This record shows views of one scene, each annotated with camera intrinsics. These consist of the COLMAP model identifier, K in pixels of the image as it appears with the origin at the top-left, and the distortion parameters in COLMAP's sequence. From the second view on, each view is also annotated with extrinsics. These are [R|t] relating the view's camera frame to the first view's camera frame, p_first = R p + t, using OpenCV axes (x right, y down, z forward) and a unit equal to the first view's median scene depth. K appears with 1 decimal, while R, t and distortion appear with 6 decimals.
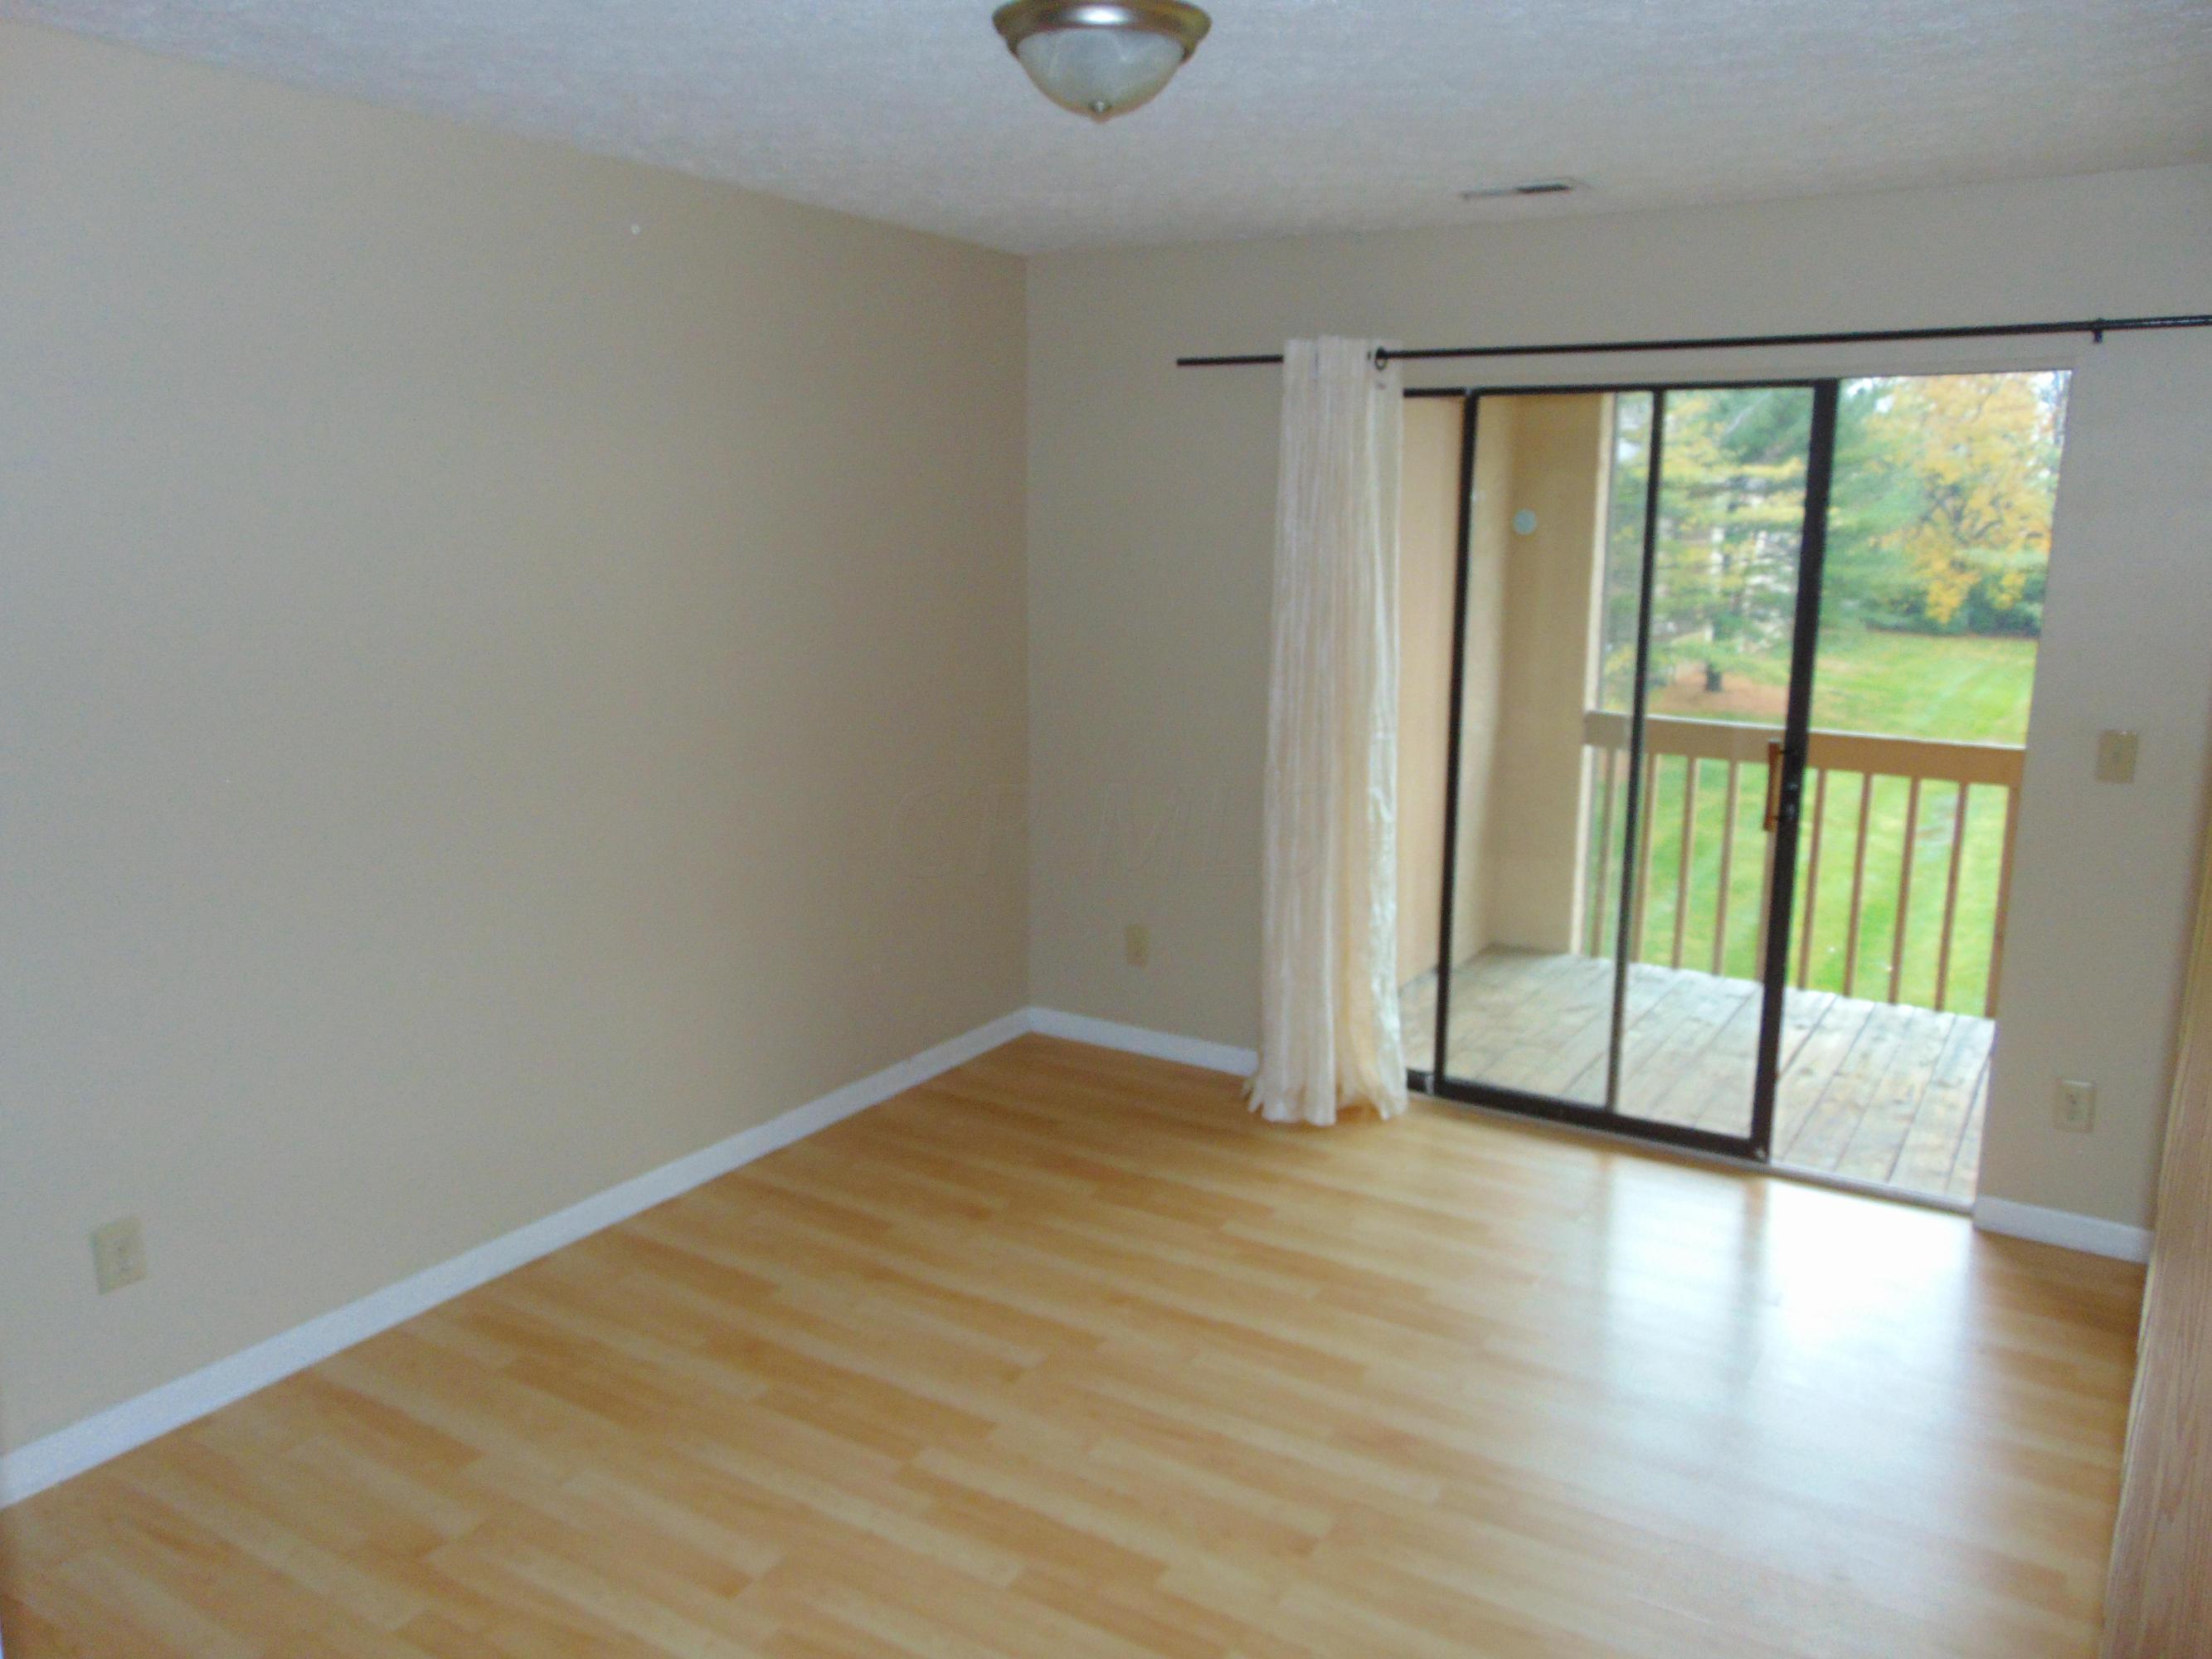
lens RADIAL K [[1622.6, 0, 1098.8], [0, 1622.6, 808.6], [0, 0, 1]] dist [-0.000596, 0.000988]
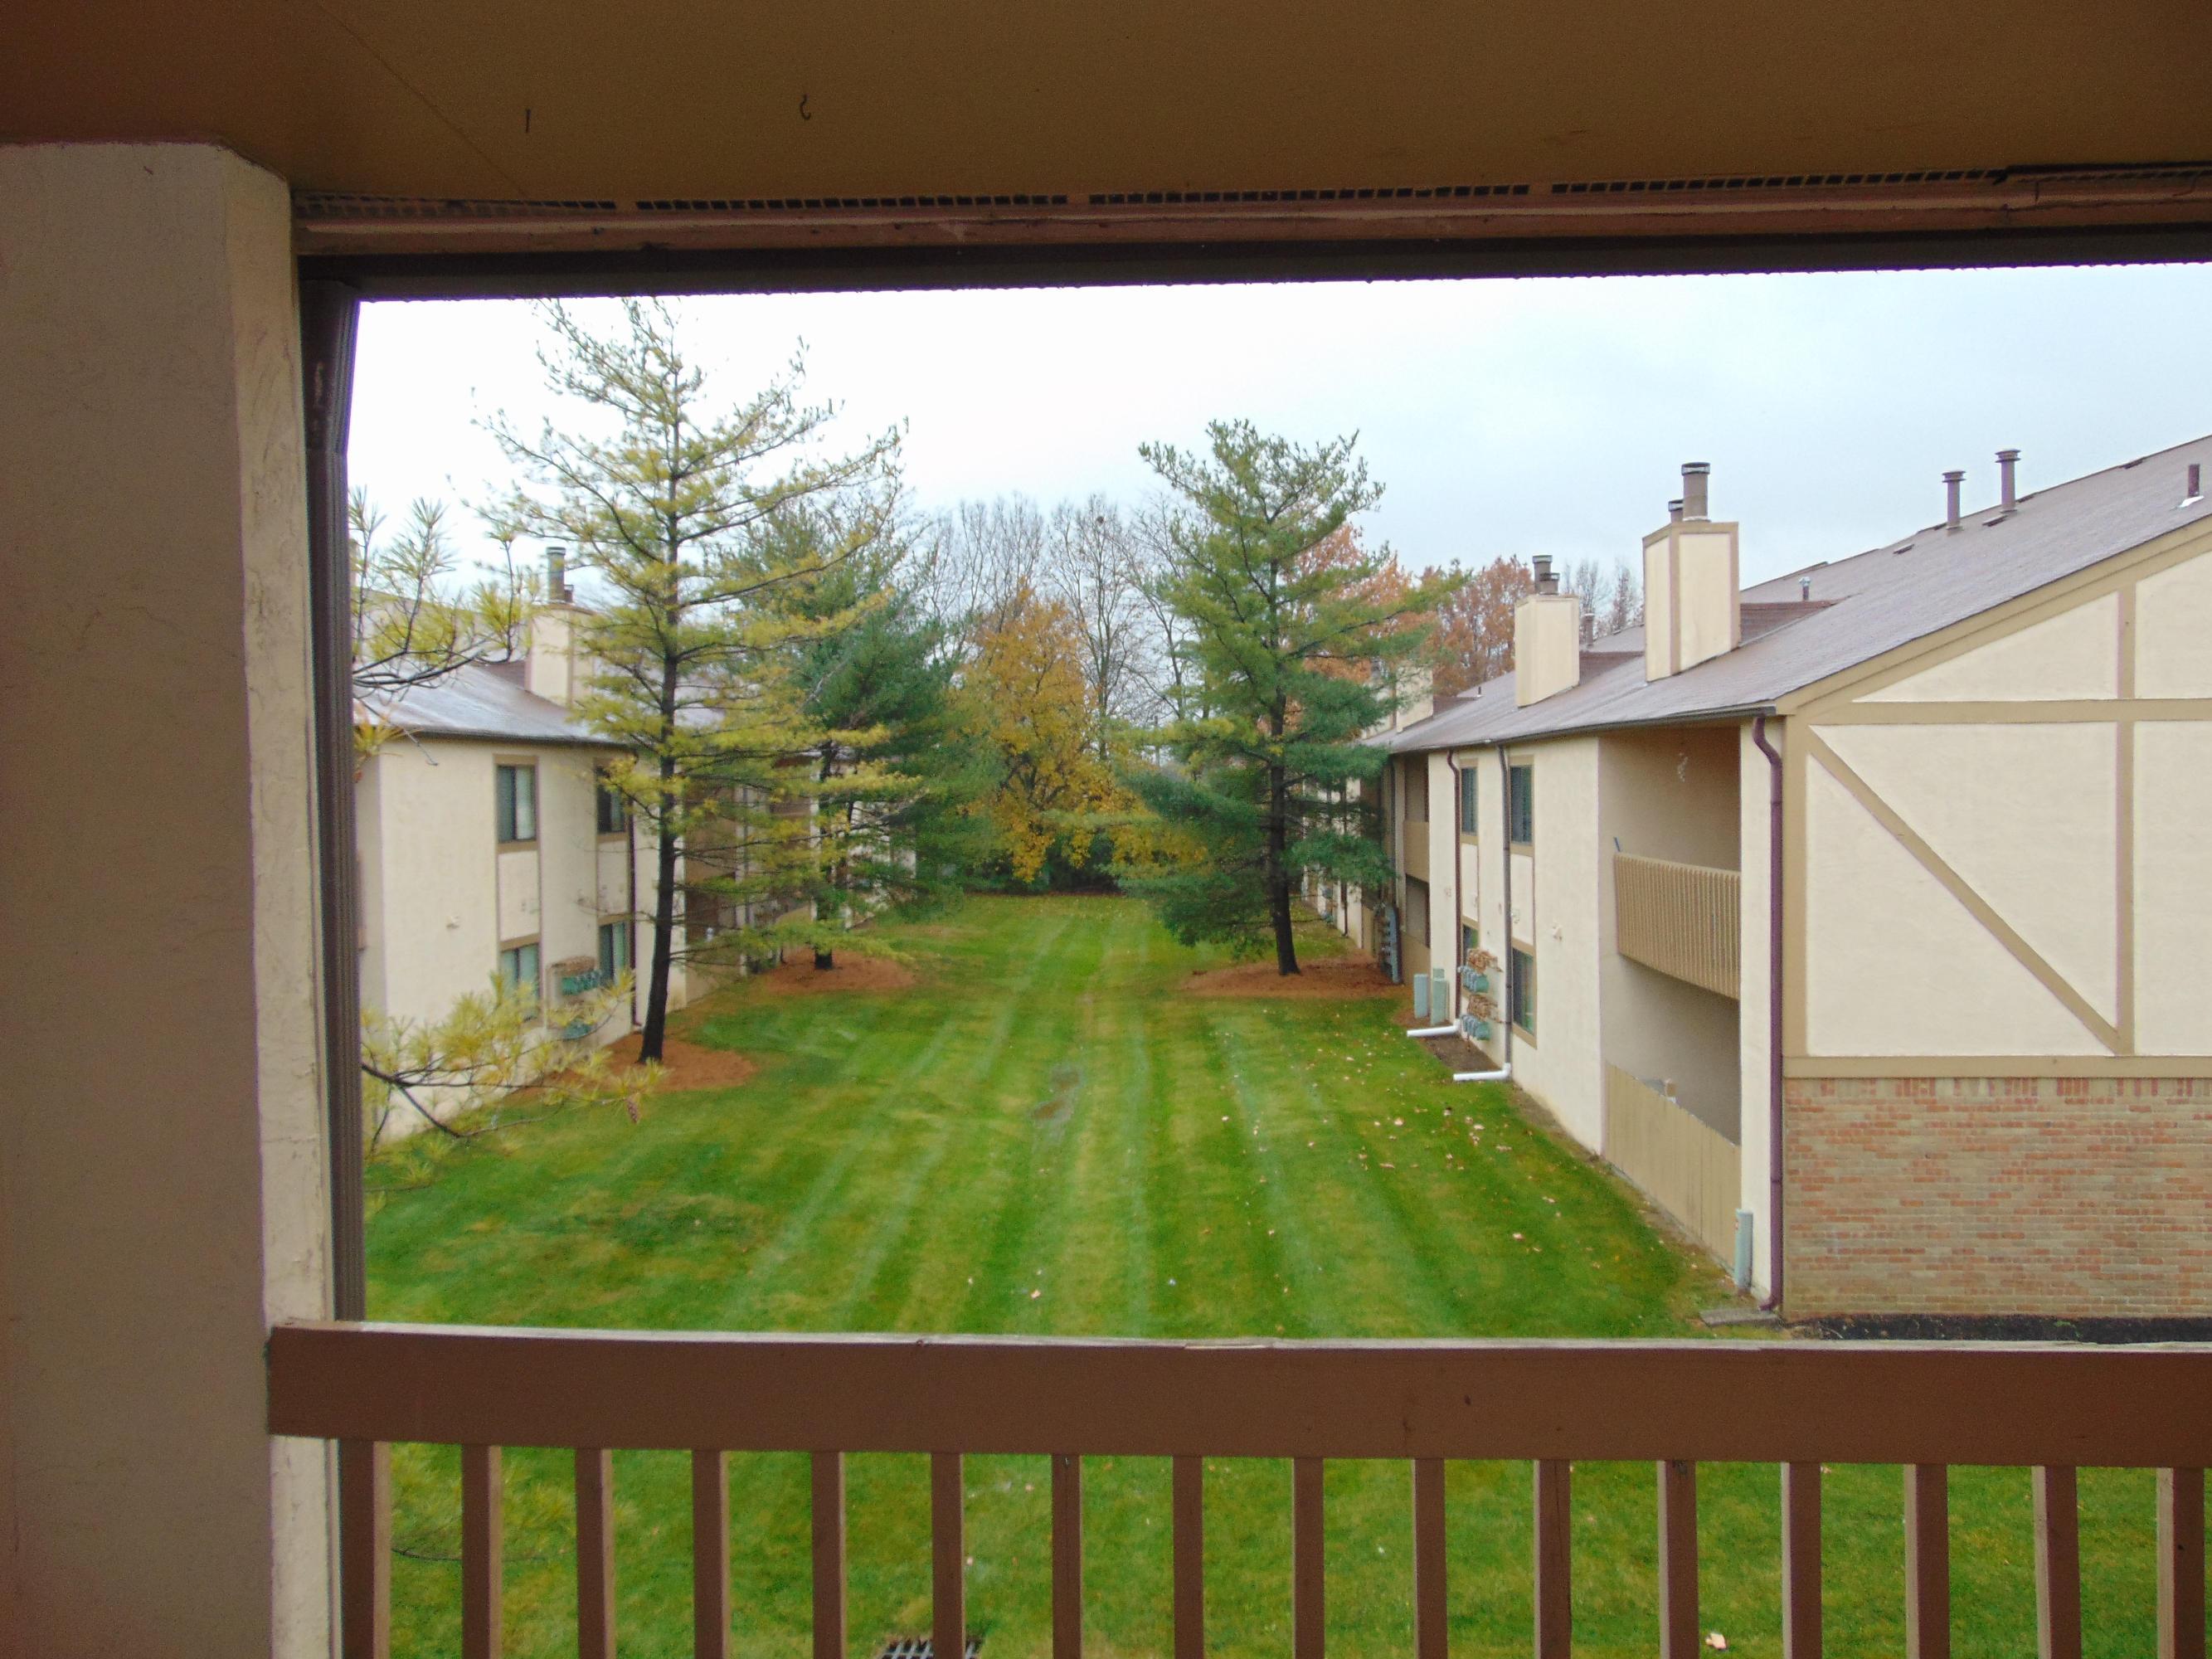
lens RADIAL K [[1622.6, 0, 1102.5], [0, 1622.6, 820.2], [0, 0, 1]] dist [-0.000596, 0.000988]
pose [[0.863309, -0.031080, 0.503718, 0.042947], [0.111556, 0.985164, -0.130408, -0.015508], [-0.492192, 0.168776, 0.853968, 0.094258]]
